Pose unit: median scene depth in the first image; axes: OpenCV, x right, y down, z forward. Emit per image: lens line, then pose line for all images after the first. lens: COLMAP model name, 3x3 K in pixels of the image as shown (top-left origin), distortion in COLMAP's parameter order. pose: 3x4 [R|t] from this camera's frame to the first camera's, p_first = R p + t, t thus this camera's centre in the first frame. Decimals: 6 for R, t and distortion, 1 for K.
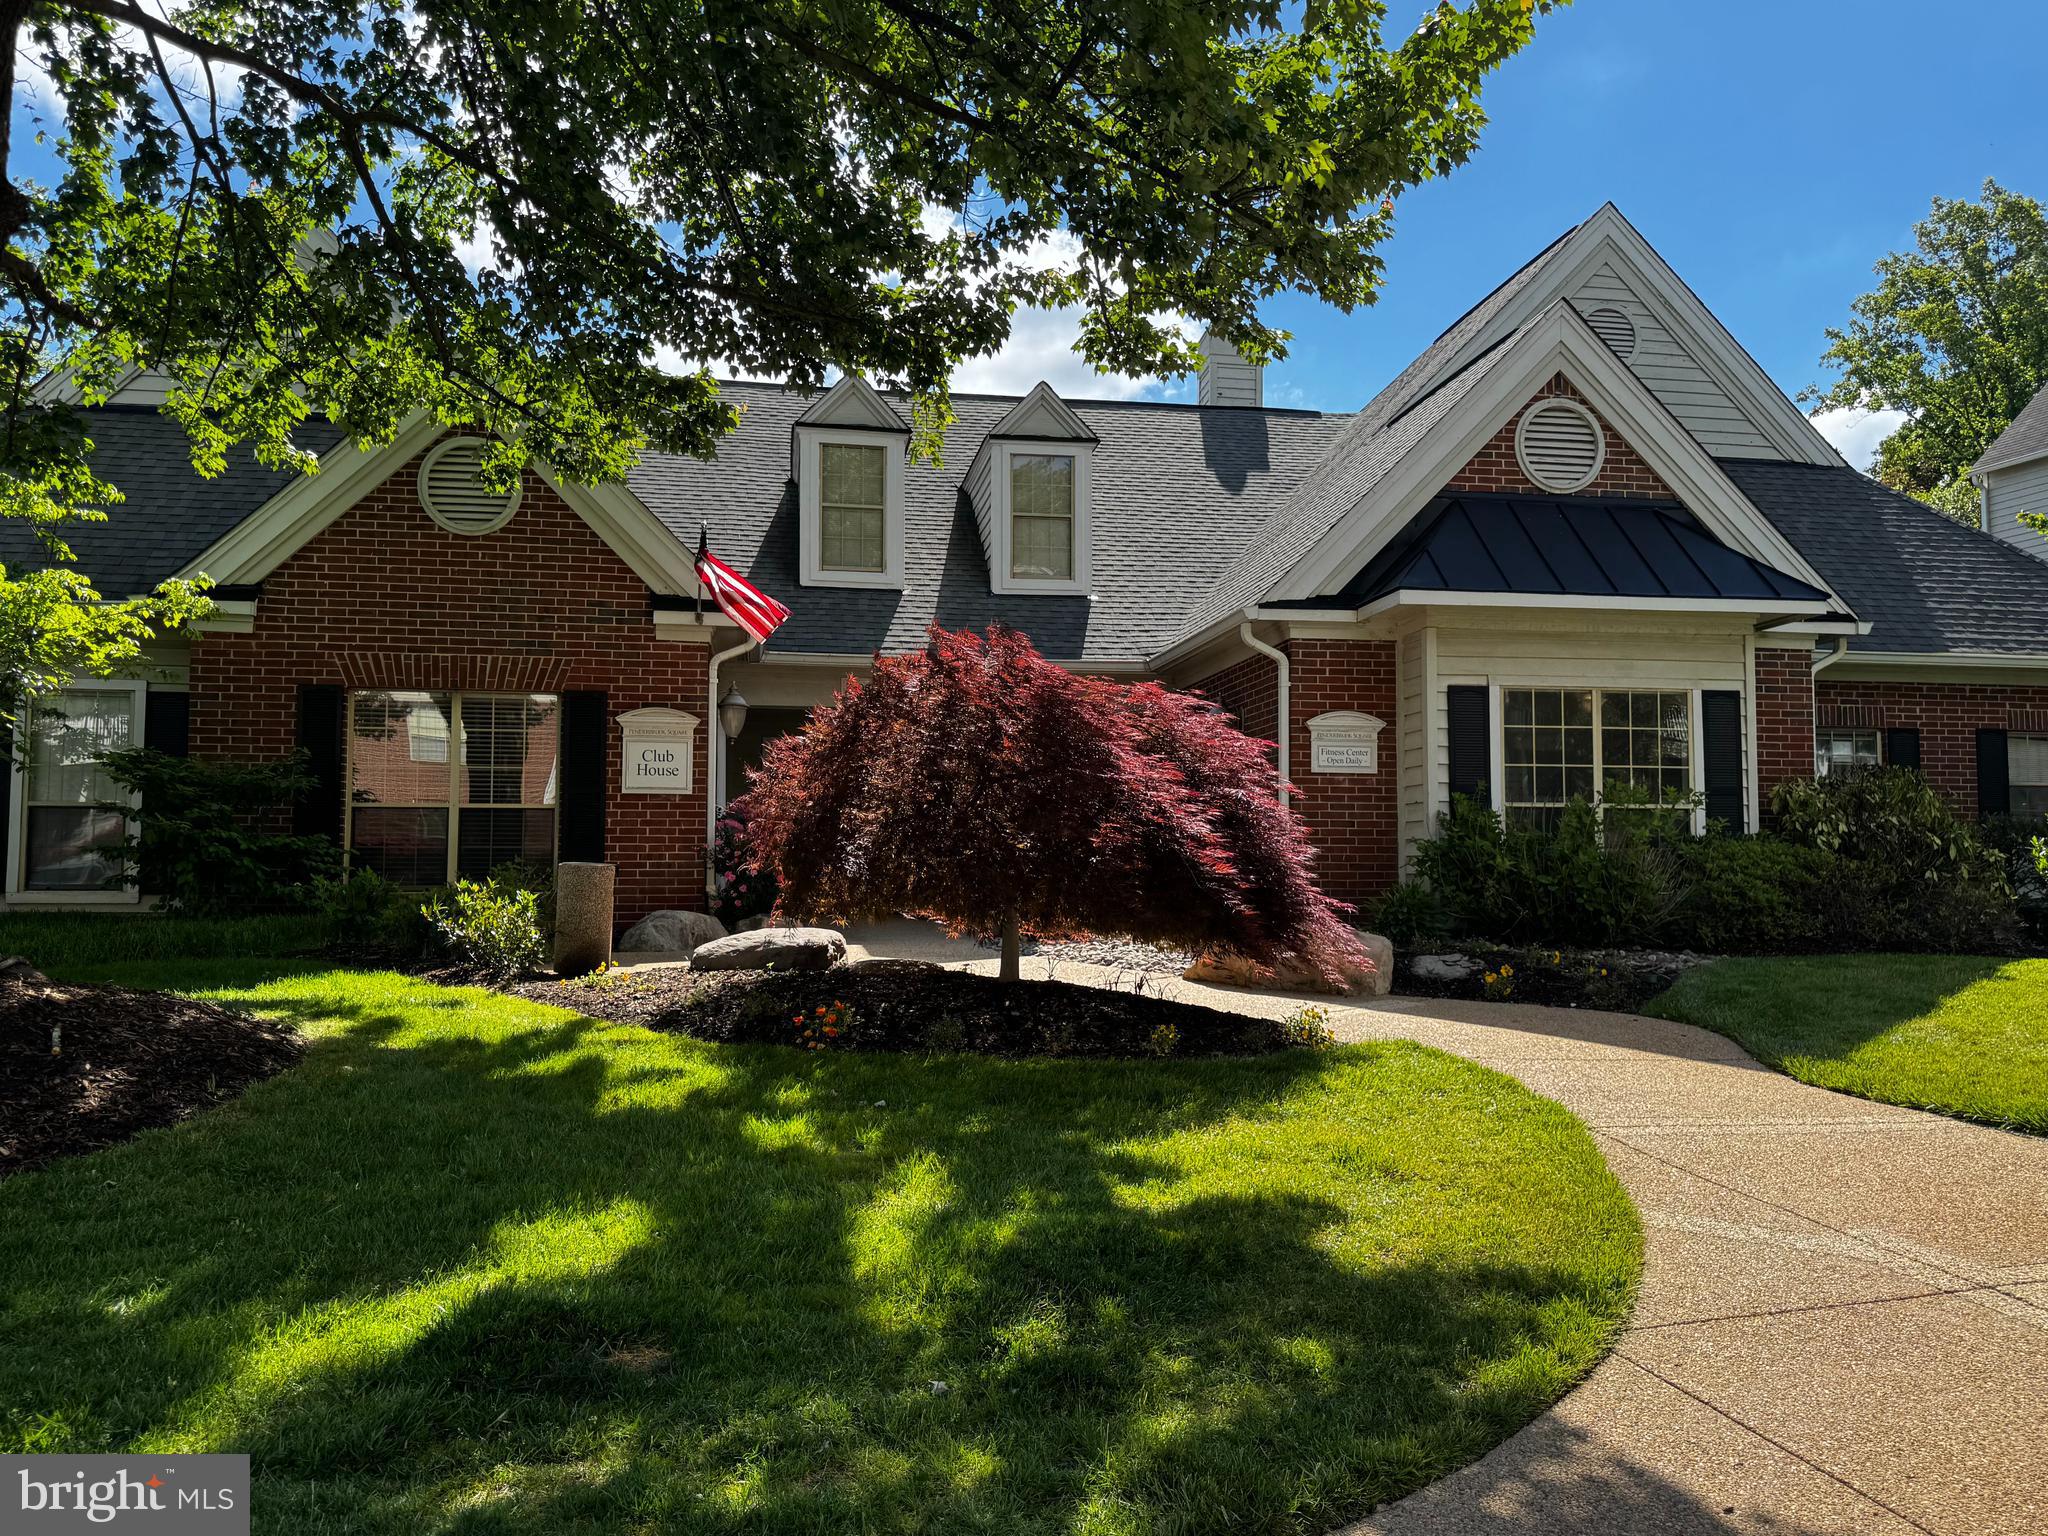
lens RADIAL K [[1590.0, 0, 1026.4], [0, 1590.0, 729.5], [0, 0, 1]] dist [0.112483, -0.241119]
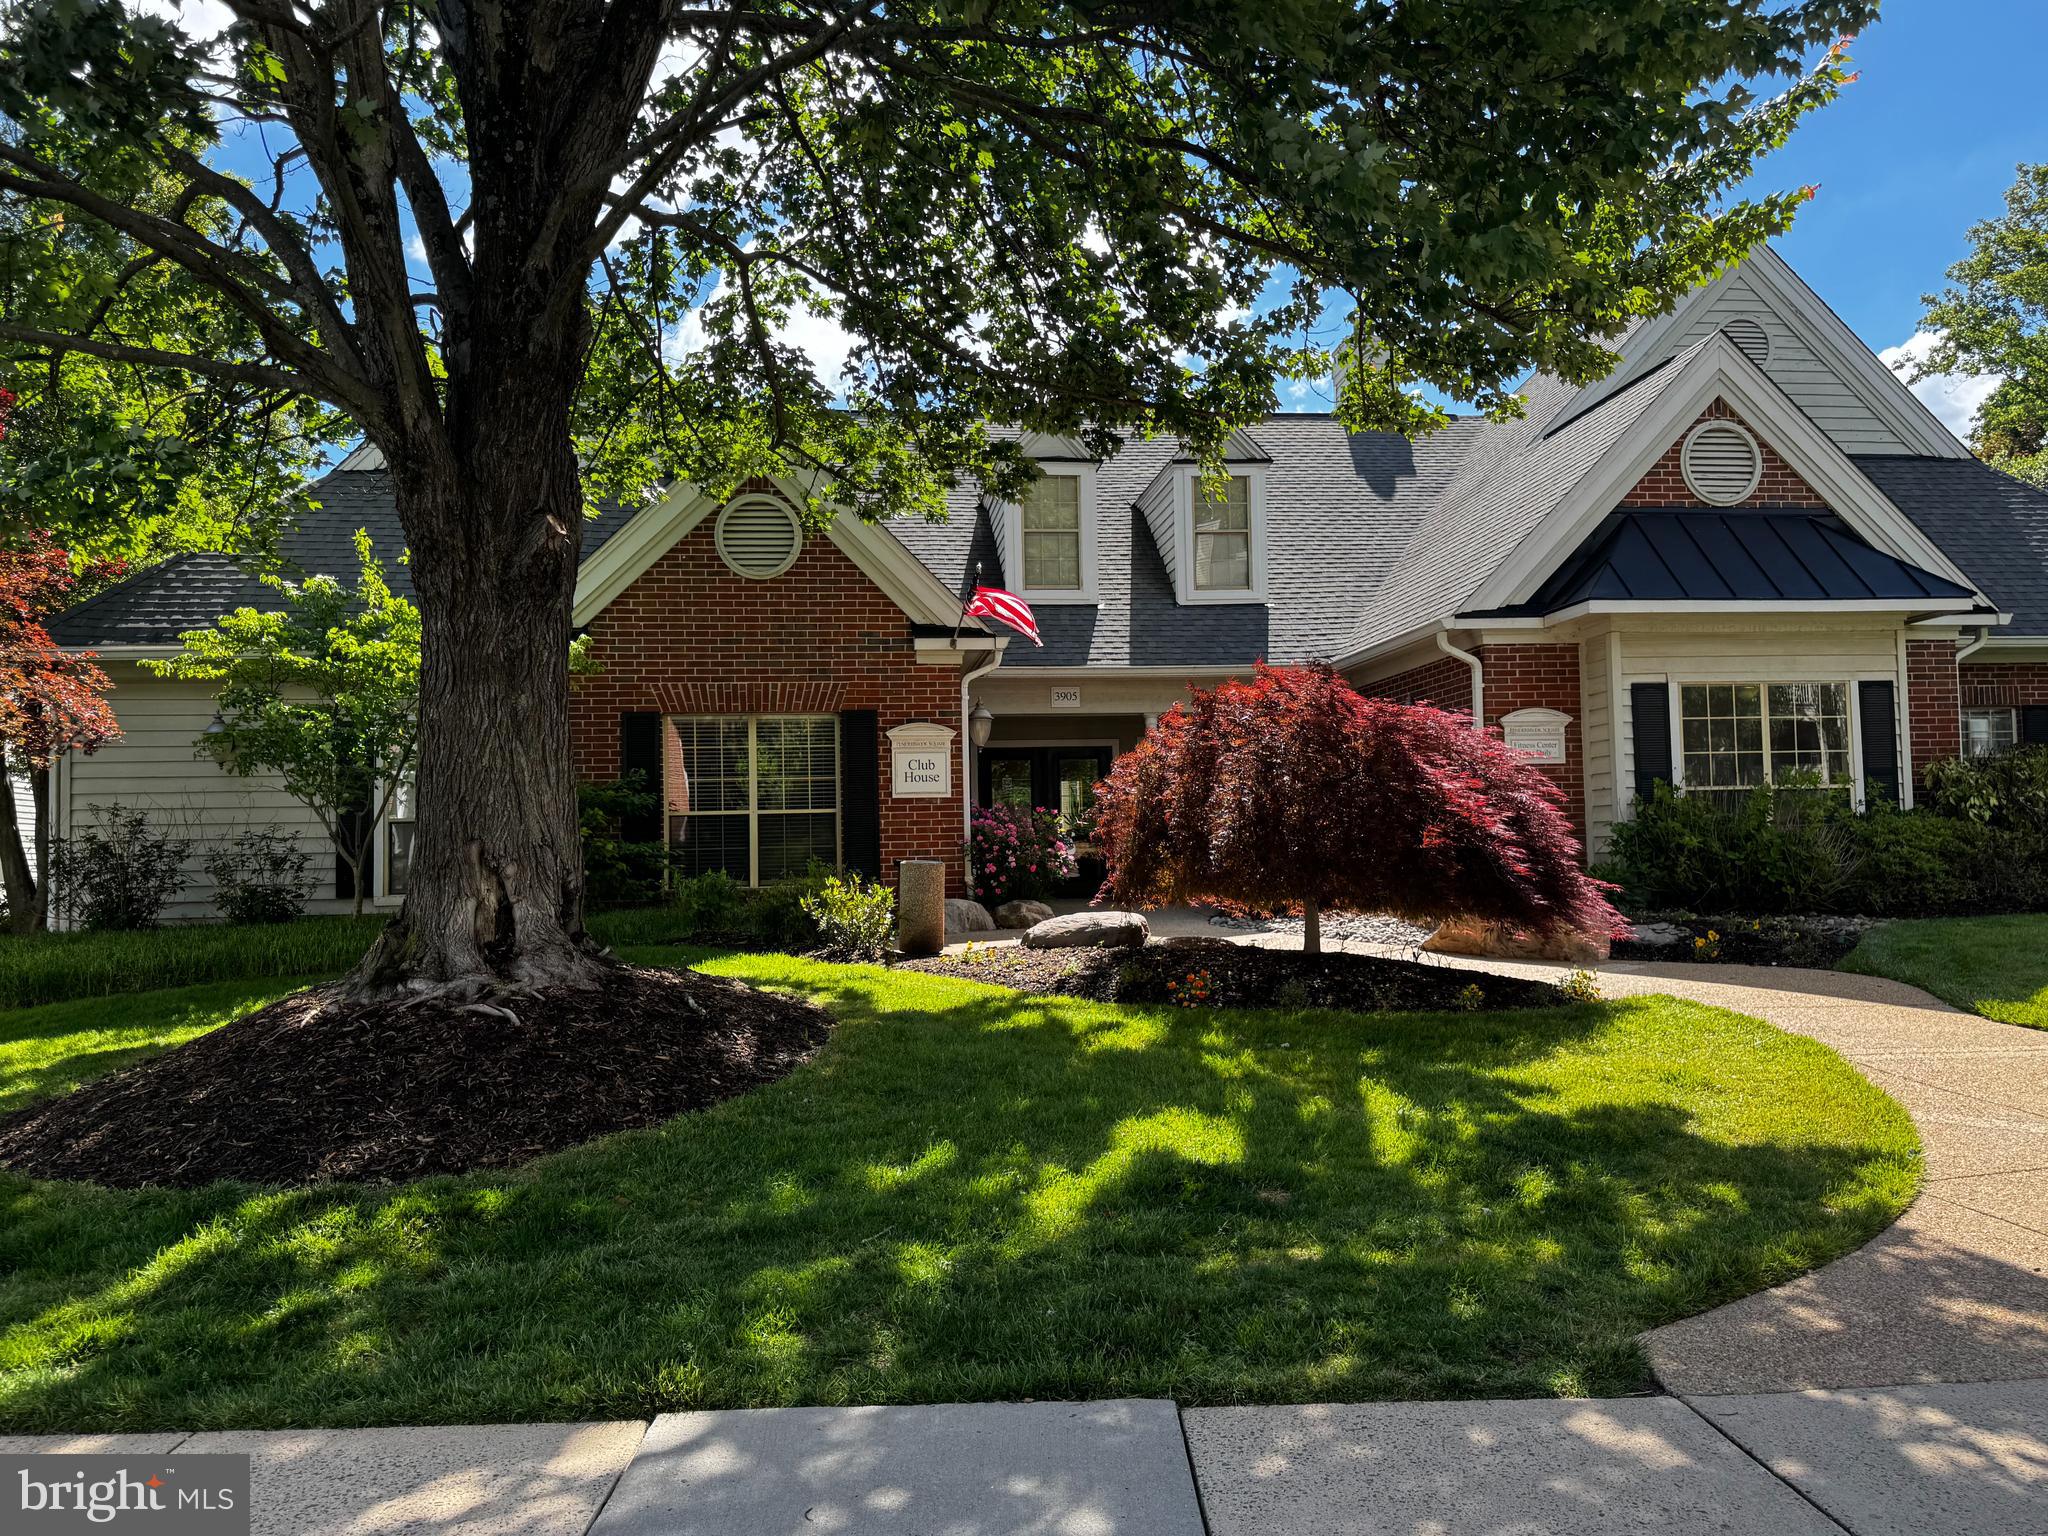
lens RADIAL K [[1548.6, 0, 1023.2], [0, 1548.6, 731.0], [0, 0, 1]] dist [0.002226, -0.050627]
pose [[0.997040, -0.028245, -0.071505, -0.079511], [0.028869, 0.999553, 0.007710, -0.014332], [0.071256, -0.009751, 0.997410, -0.101849]]
